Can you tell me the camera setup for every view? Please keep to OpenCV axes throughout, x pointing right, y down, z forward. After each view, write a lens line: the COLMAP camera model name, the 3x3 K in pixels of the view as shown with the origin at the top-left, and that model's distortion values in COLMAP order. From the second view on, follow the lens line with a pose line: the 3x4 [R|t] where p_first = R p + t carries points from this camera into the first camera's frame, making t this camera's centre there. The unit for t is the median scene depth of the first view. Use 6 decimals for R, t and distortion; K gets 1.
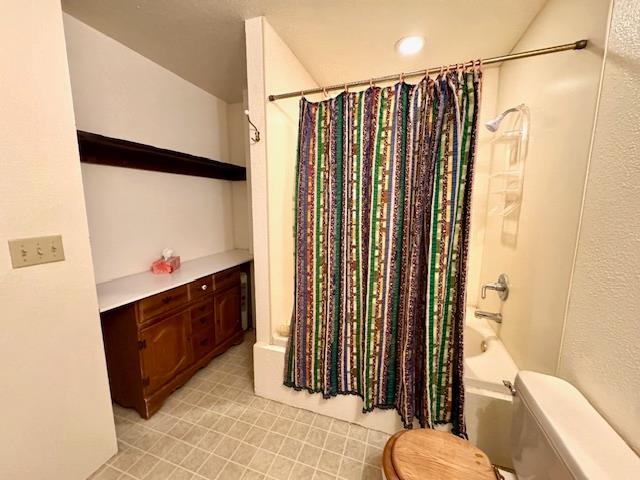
lens RADIAL K [[253.3, 0, 320.0], [0, 253.3, 240.0], [0, 0, 1]] dist [0.000445, 0.000113]
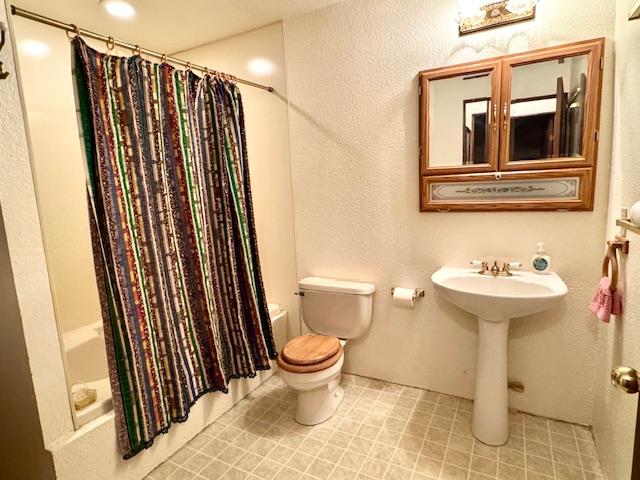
lens RADIAL K [[371.2, 0, 320.0], [0, 371.2, 240.0], [0, 0, 1]] dist [-0.000870, 0.000908]
pose [[0.159460, -0.159513, 0.974232, -1.043376], [0.185864, 0.974062, 0.129064, -0.028811], [-0.969550, 0.160494, 0.184971, 0.259012]]
